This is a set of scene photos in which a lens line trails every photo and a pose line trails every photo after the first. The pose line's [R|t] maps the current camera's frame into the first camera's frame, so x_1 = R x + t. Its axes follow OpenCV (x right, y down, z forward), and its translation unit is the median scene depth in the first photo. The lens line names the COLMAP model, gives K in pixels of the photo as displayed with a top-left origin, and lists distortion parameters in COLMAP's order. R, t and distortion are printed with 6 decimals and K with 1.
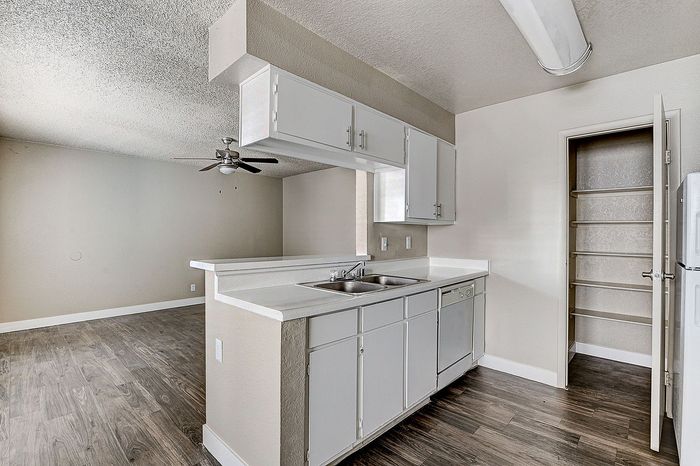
lens RADIAL K [[325.5, 0, 354.2], [0, 325.5, 232.3], [0, 0, 1]] dist [0.000269, -0.000111]
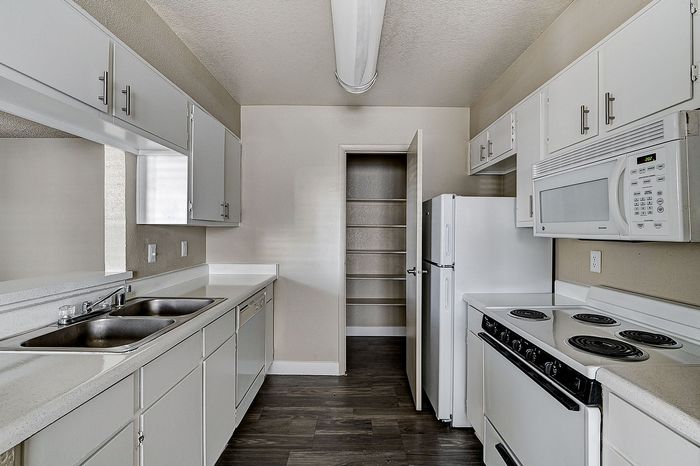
lens RADIAL K [[305.1, 0, 349.2], [0, 305.1, 230.7], [0, 0, 1]] dist [-0.002733, 0.000212]
pose [[0.739632, -0.002747, 0.673006, -0.047726], [-0.002606, 0.999972, 0.006946, -0.024095], [-0.673006, -0.006891, 0.739605, 0.204837]]
